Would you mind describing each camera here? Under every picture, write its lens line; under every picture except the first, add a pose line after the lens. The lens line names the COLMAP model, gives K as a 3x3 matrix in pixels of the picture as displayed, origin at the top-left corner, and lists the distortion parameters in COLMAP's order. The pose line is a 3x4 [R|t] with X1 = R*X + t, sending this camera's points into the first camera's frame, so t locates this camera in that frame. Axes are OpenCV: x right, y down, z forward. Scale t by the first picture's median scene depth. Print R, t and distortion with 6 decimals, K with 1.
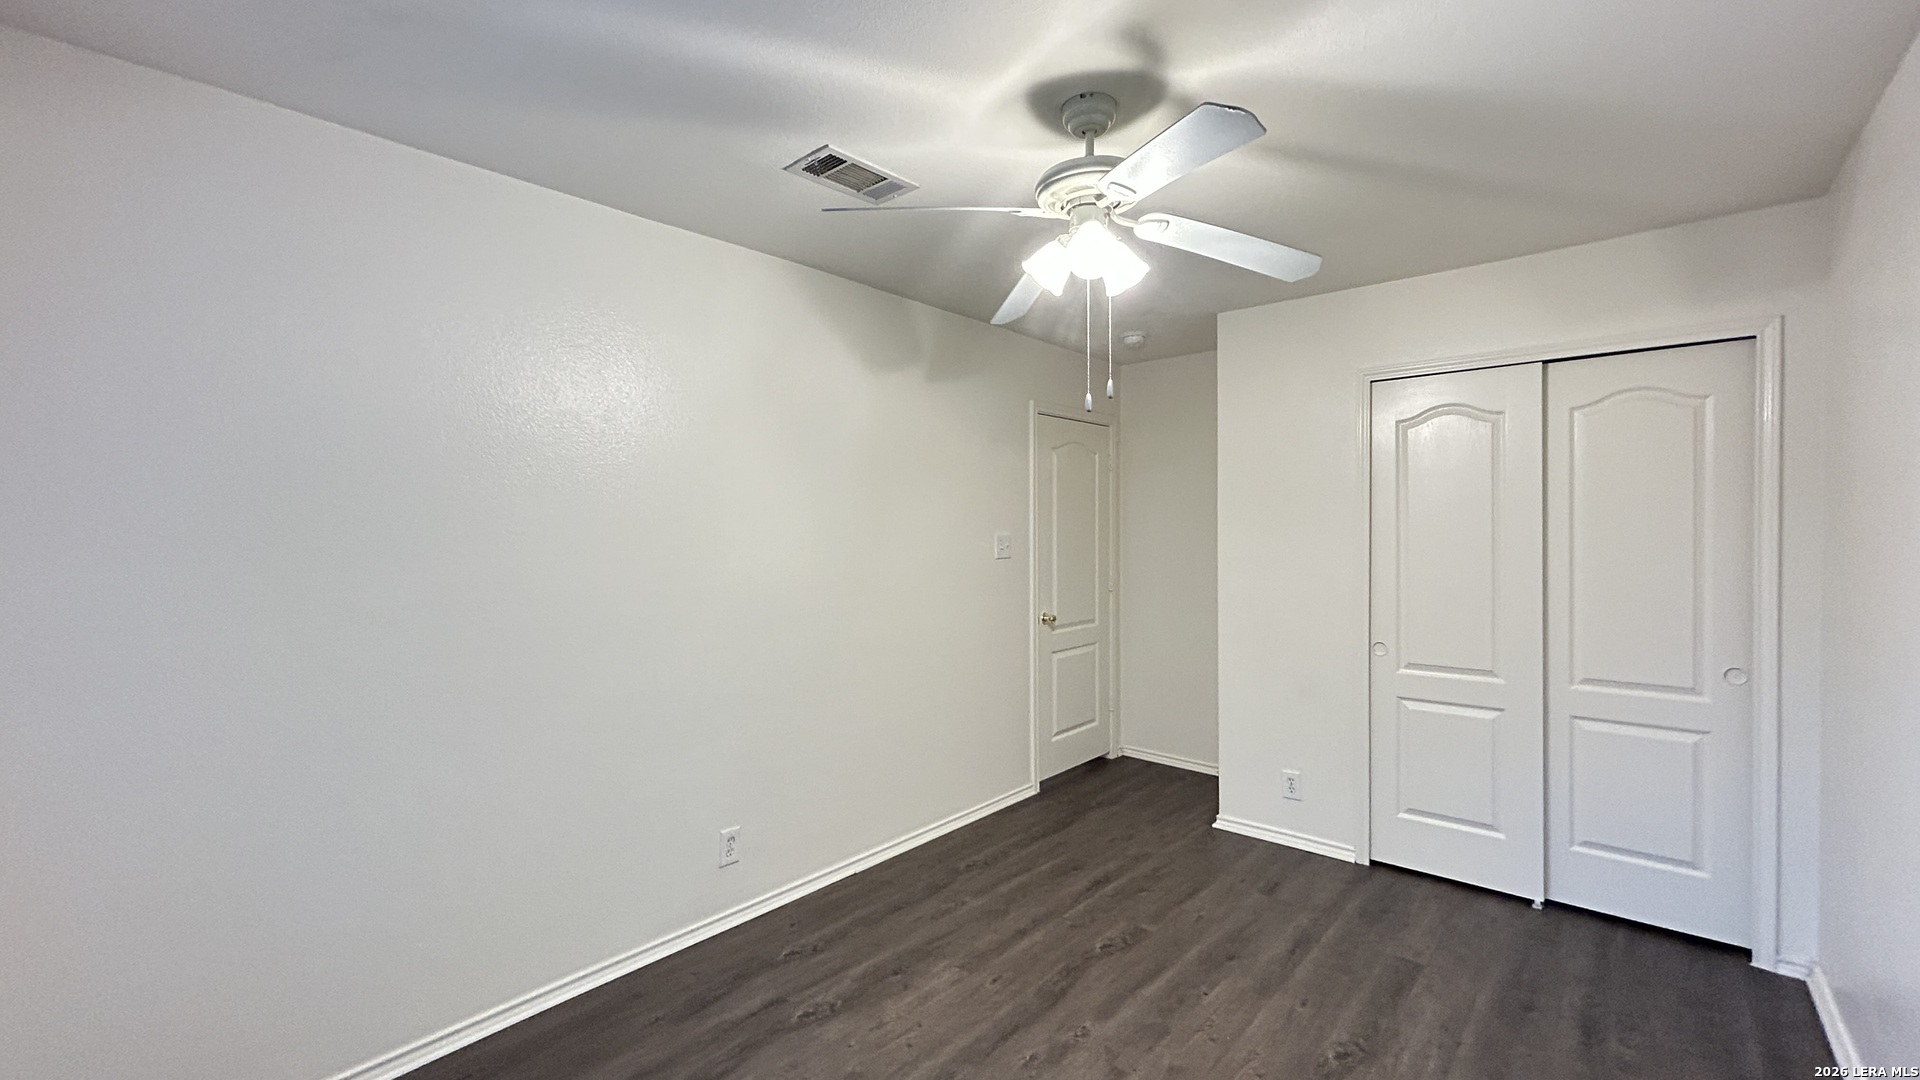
lens RADIAL K [[773.0, 0, 963.5], [0, 773.0, 540.1], [0, 0, 1]] dist [-0.000537, 0.001167]
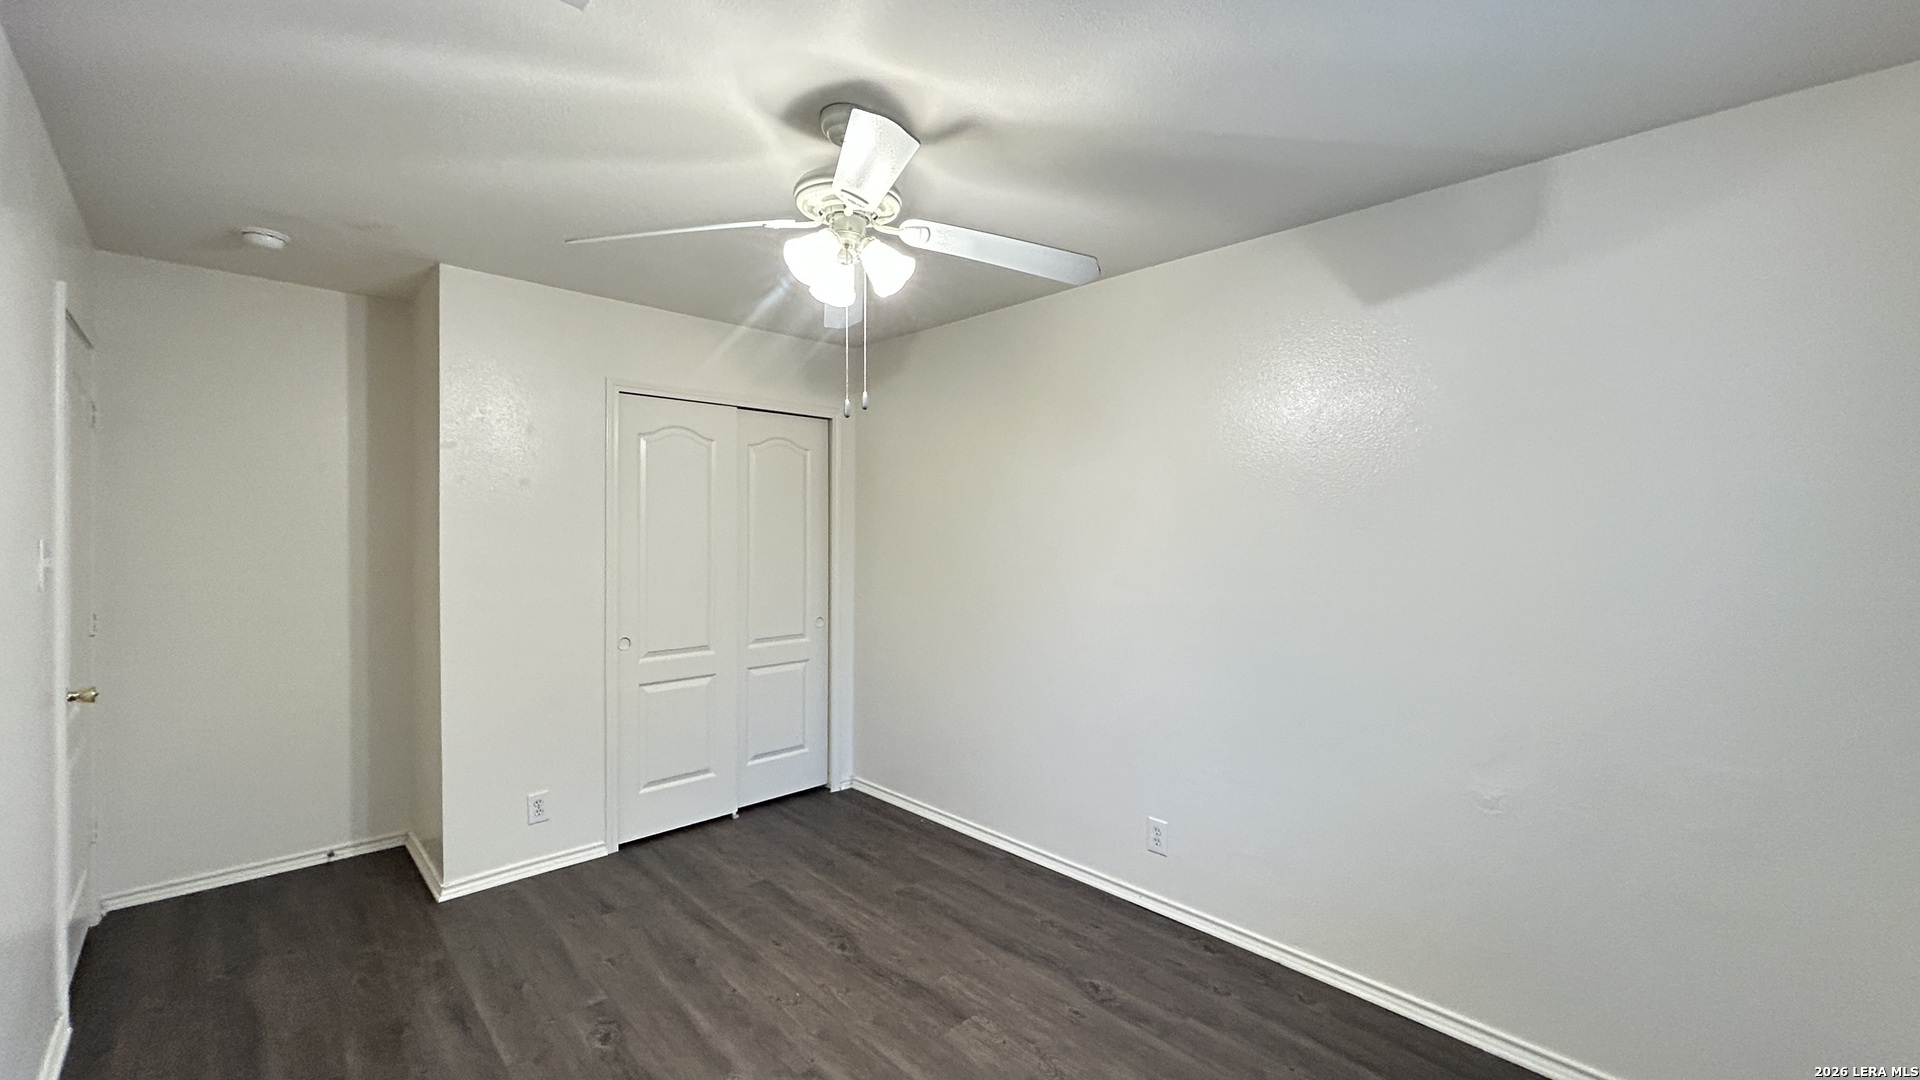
lens RADIAL K [[773.0, 0, 966.3], [0, 773.0, 538.1], [0, 0, 1]] dist [-0.000537, 0.001167]
pose [[0.082378, -0.007531, 0.996573, -0.557550], [0.008636, 0.999939, 0.006842, -0.009809], [-0.996564, 0.008043, 0.082438, 0.505101]]
